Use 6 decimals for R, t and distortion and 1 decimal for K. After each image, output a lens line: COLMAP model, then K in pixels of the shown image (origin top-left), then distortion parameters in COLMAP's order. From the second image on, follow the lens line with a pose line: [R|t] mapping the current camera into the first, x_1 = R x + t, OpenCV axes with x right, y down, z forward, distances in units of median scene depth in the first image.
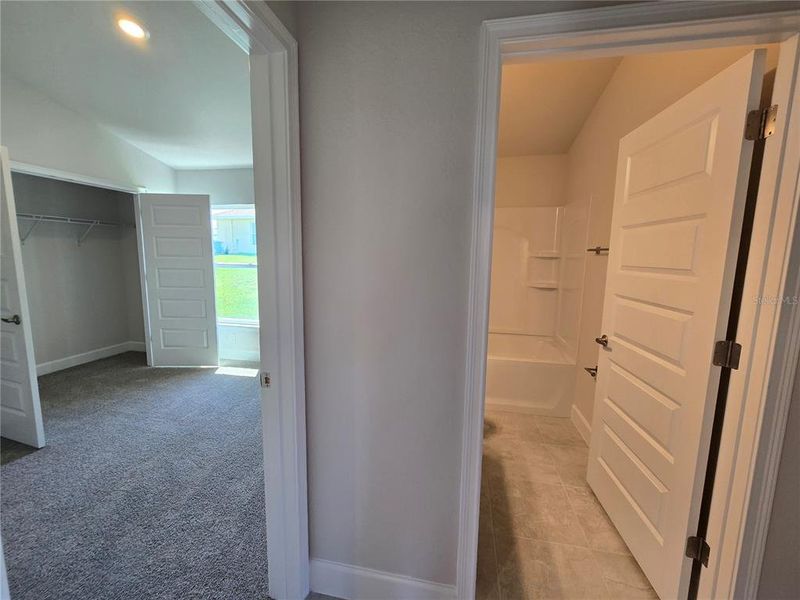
lens RADIAL K [[329.5, 0, 401.6], [0, 329.5, 297.4], [0, 0, 1]] dist [-0.001472, 0.000402]
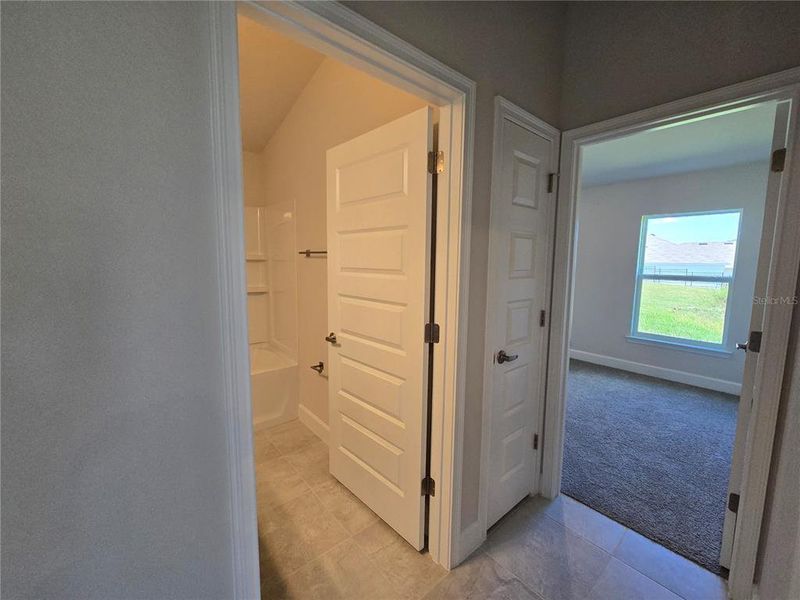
lens RADIAL K [[329.5, 0, 401.6], [0, 329.5, 297.4], [0, 0, 1]] dist [-0.001472, 0.000402]
pose [[0.625507, -0.095467, 0.774356, -0.062942], [0.099415, 0.994148, 0.042260, -0.024157], [-0.773859, 0.050549, 0.631338, 0.156818]]
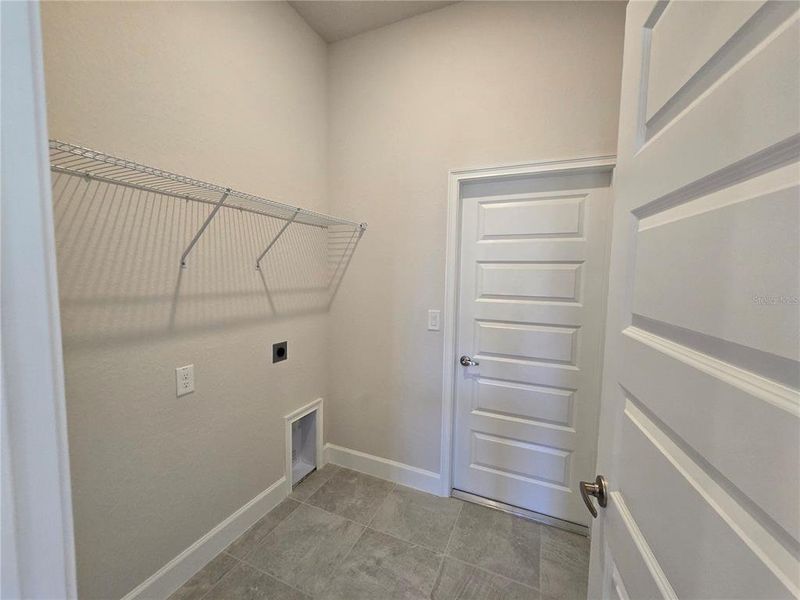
lens RADIAL K [[326.7, 0, 400.0], [0, 326.7, 300.0], [0, 0, 1]] dist [-0.008015, 0.000086]
pose [[0.236937, -0.103044, 0.966045, -0.513835], [0.110299, 0.990783, 0.078630, -0.196828], [-0.965243, 0.087923, 0.246119, 0.984491]]
